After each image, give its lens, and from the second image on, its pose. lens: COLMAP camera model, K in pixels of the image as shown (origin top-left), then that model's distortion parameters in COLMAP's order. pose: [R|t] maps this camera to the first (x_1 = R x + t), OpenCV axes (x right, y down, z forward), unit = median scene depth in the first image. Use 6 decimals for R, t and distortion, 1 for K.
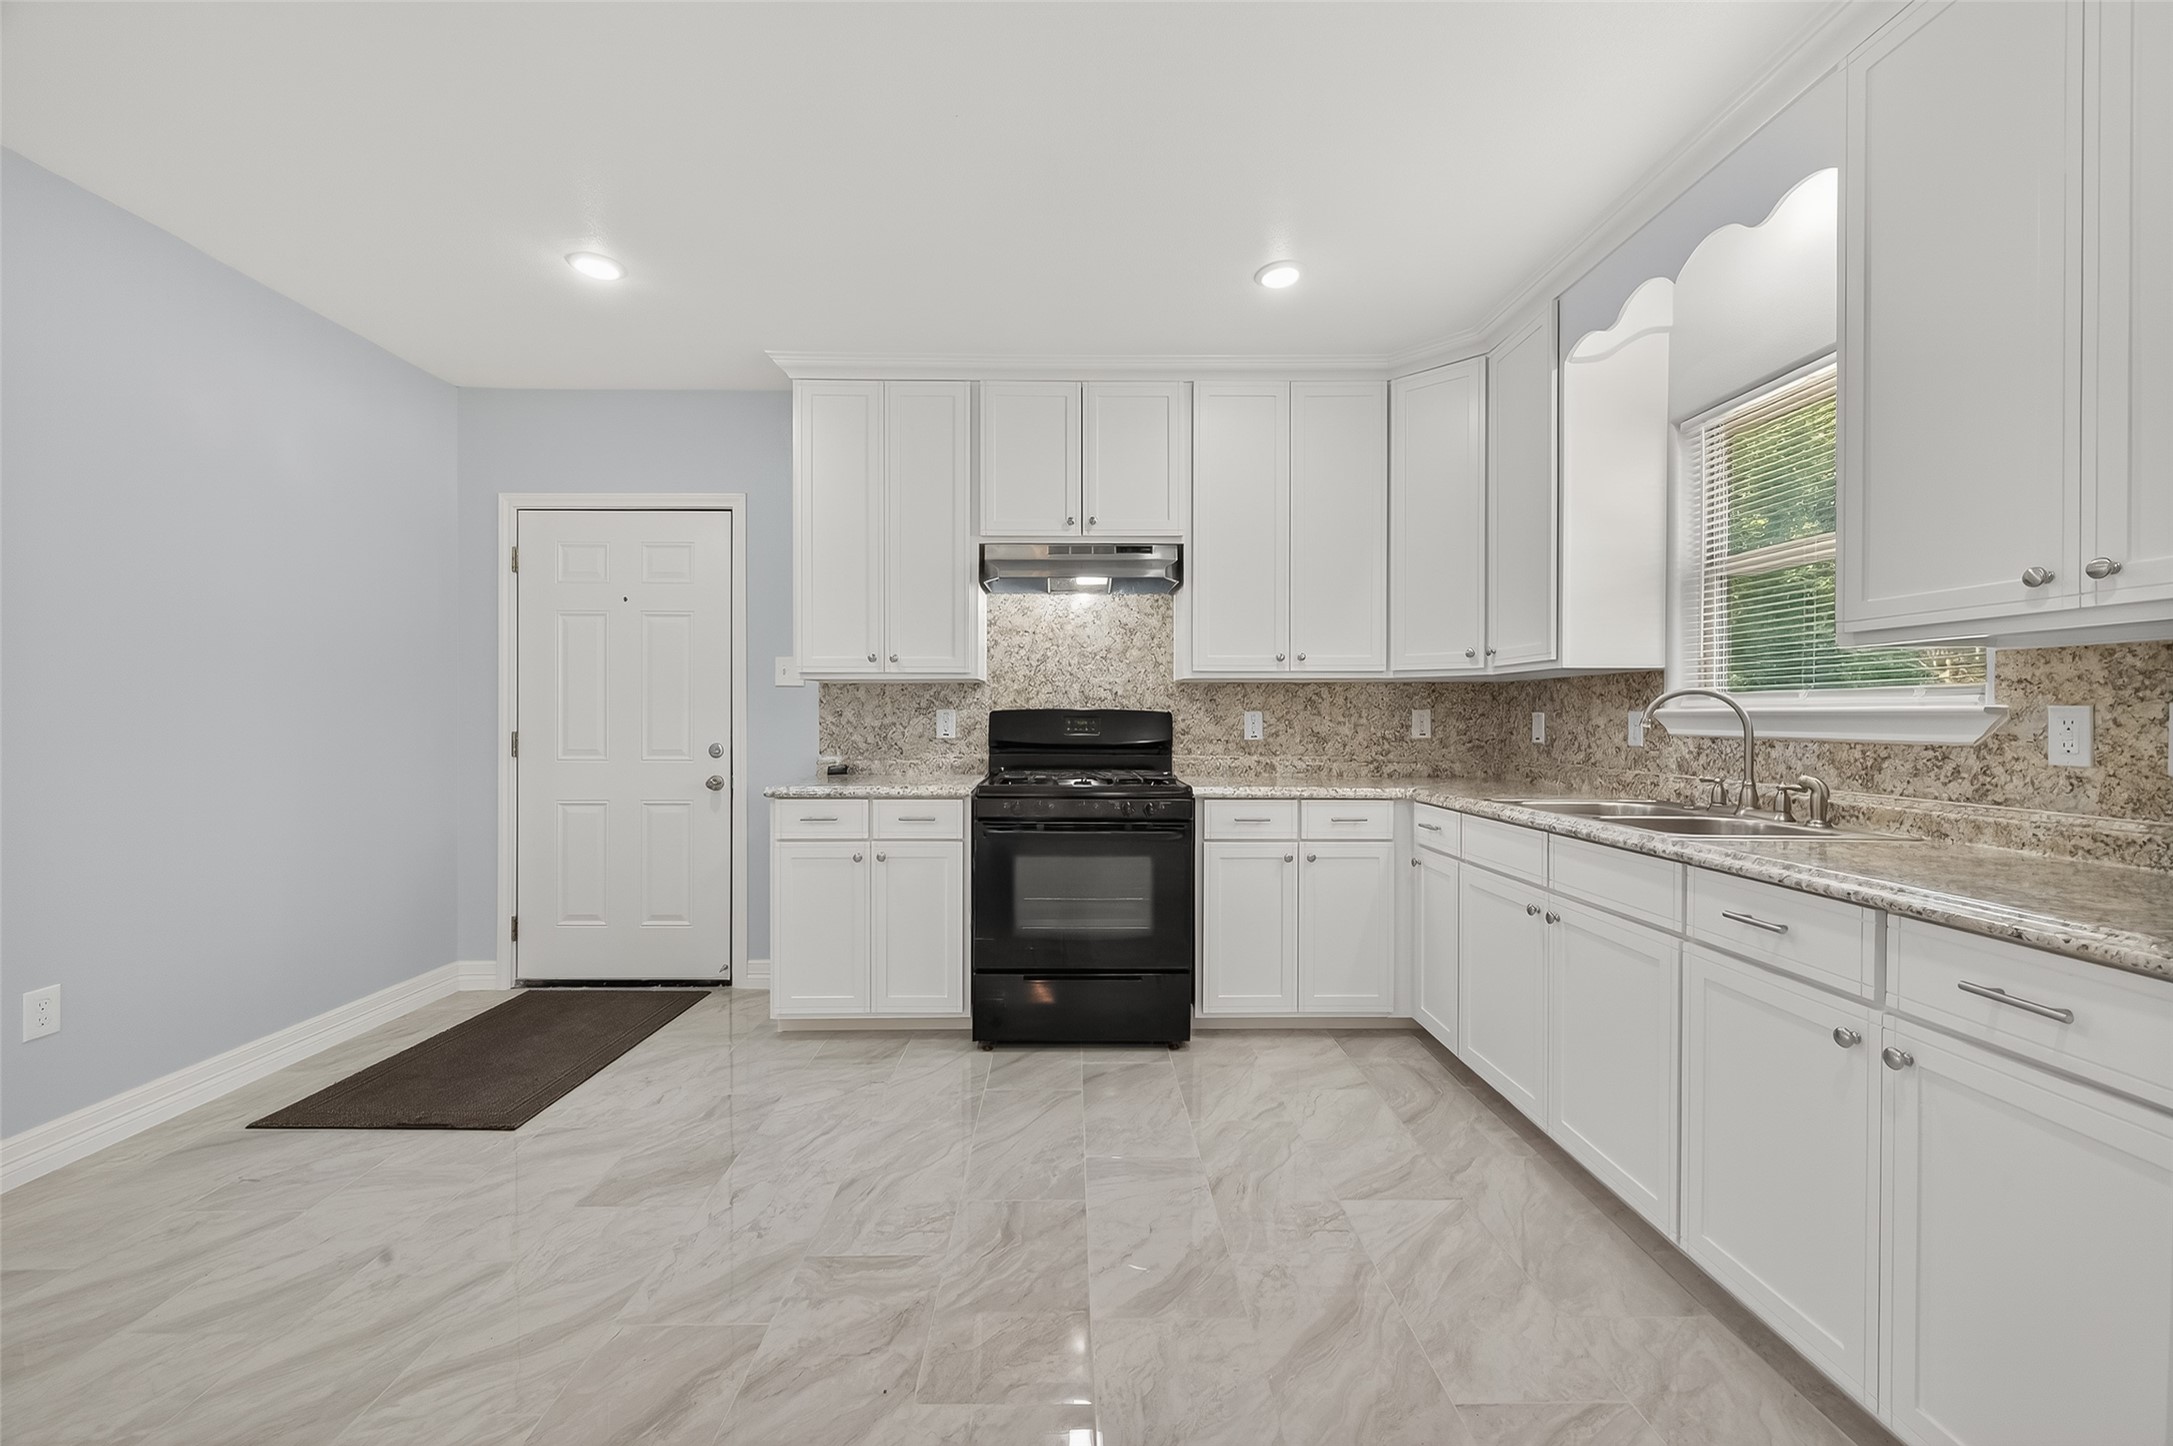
lens RADIAL K [[855.3, 0, 1027.6], [0, 855.3, 717.0], [0, 0, 1]] dist [-0.001221, -0.000252]
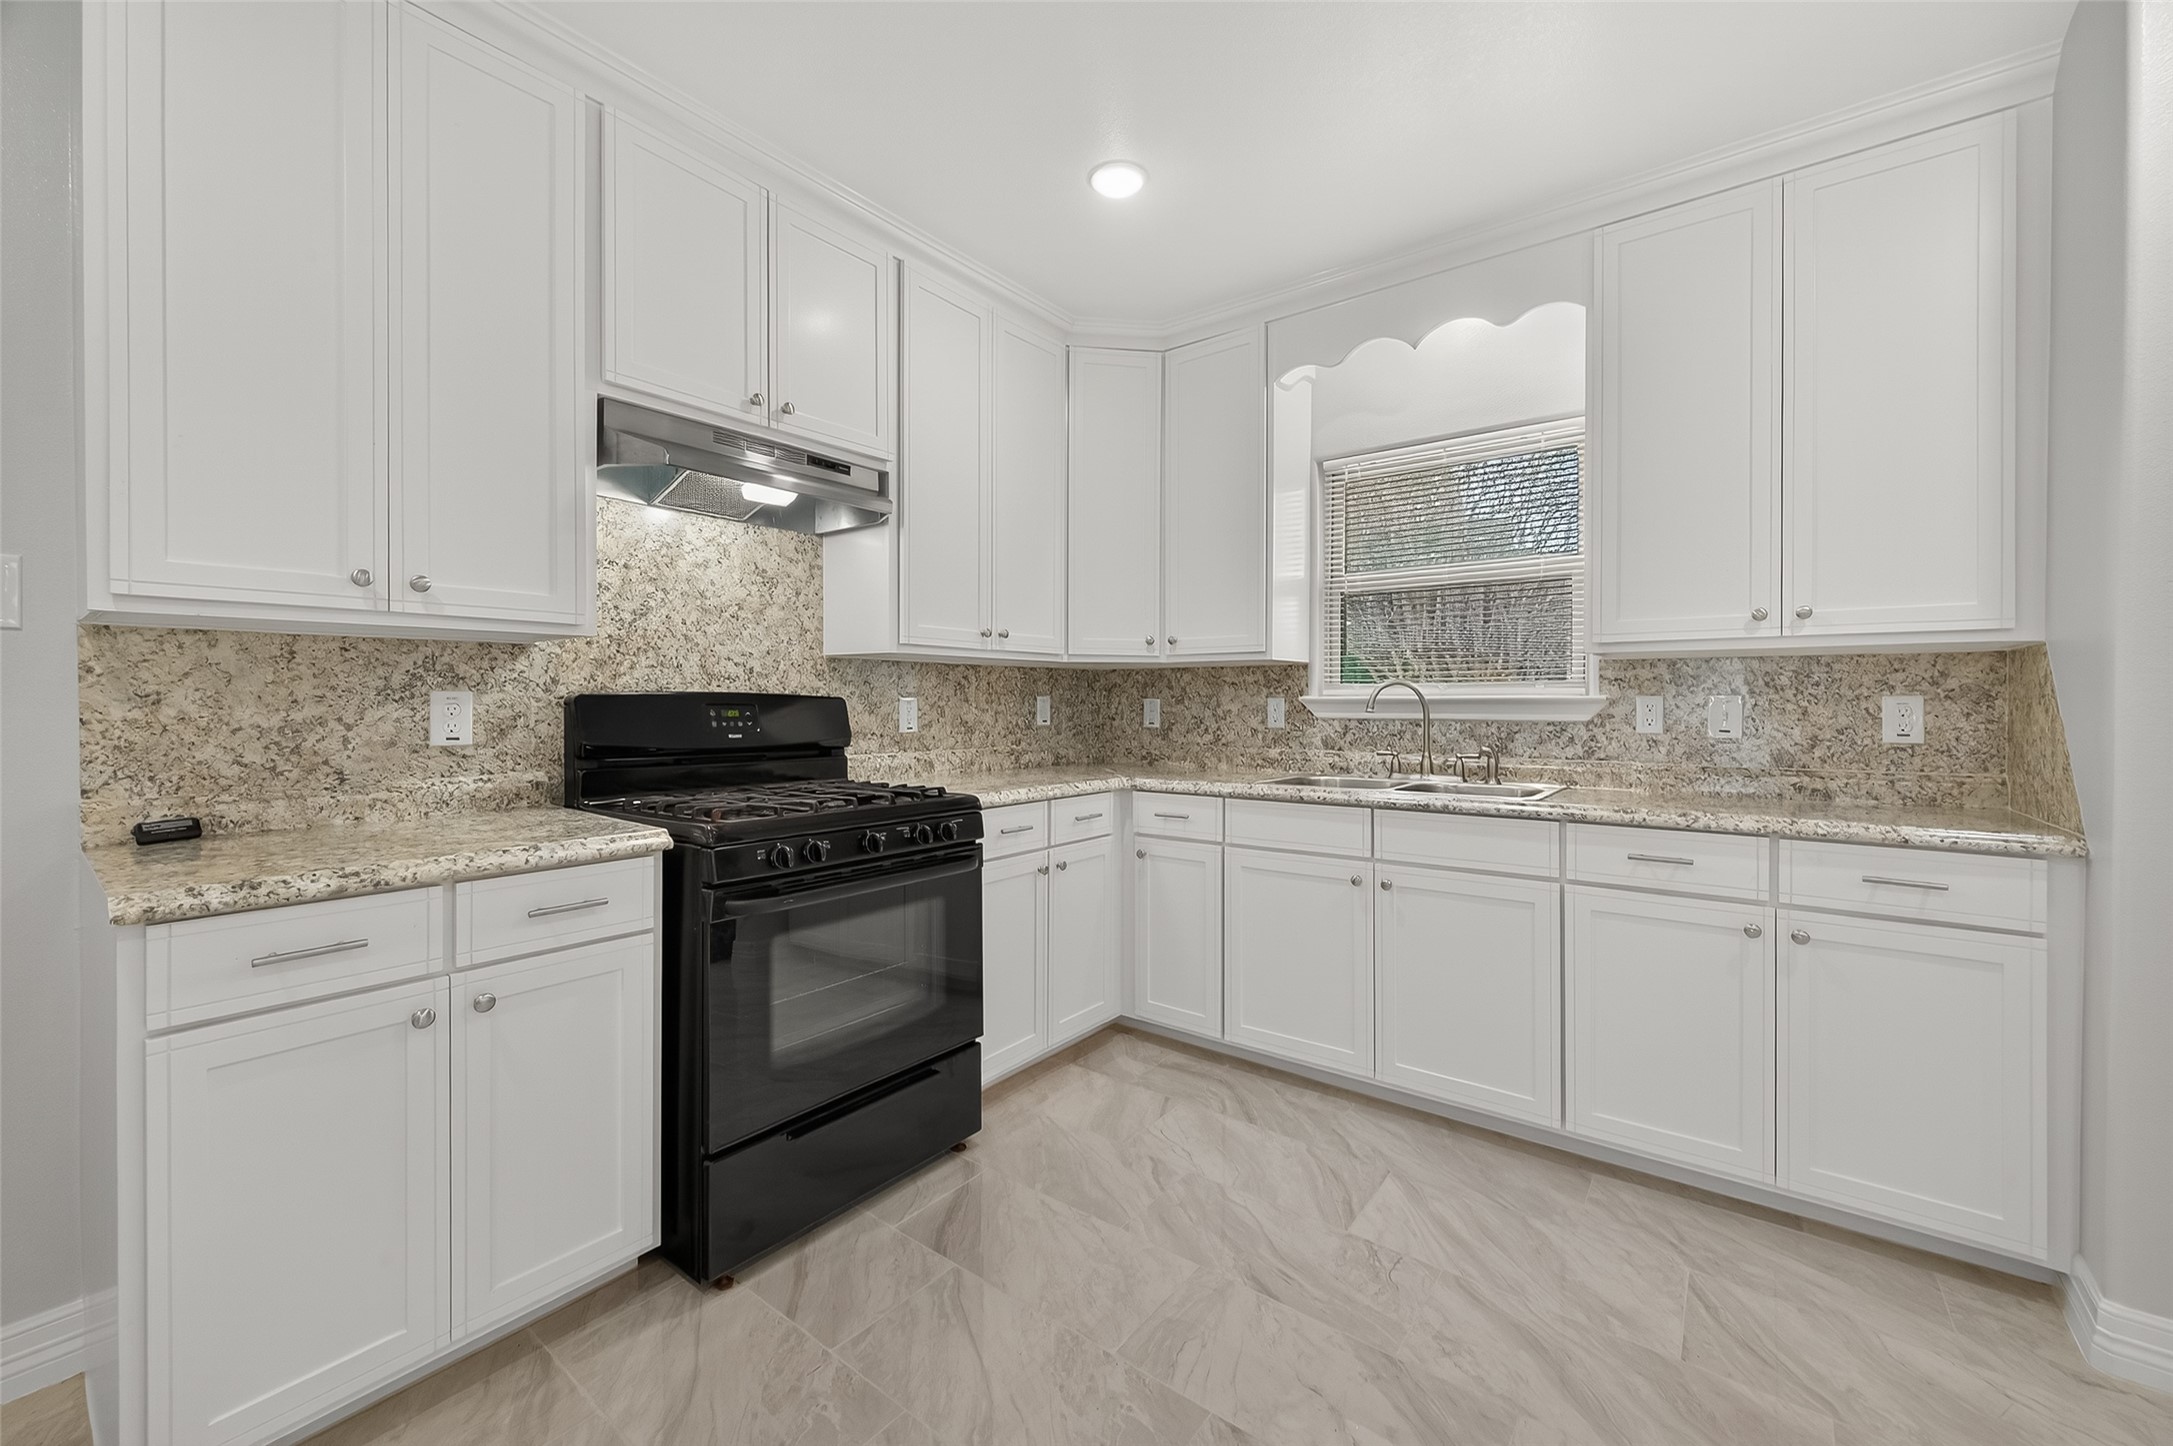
lens RADIAL K [[877.7, 0, 1089.1], [0, 877.7, 709.3], [0, 0, 1]] dist [-0.000367, -0.000099]
pose [[0.586362, -0.007949, 0.810010, -0.363850], [0.001842, 0.999962, 0.008480, -0.001867], [-0.810047, -0.003480, 0.586354, 0.441100]]
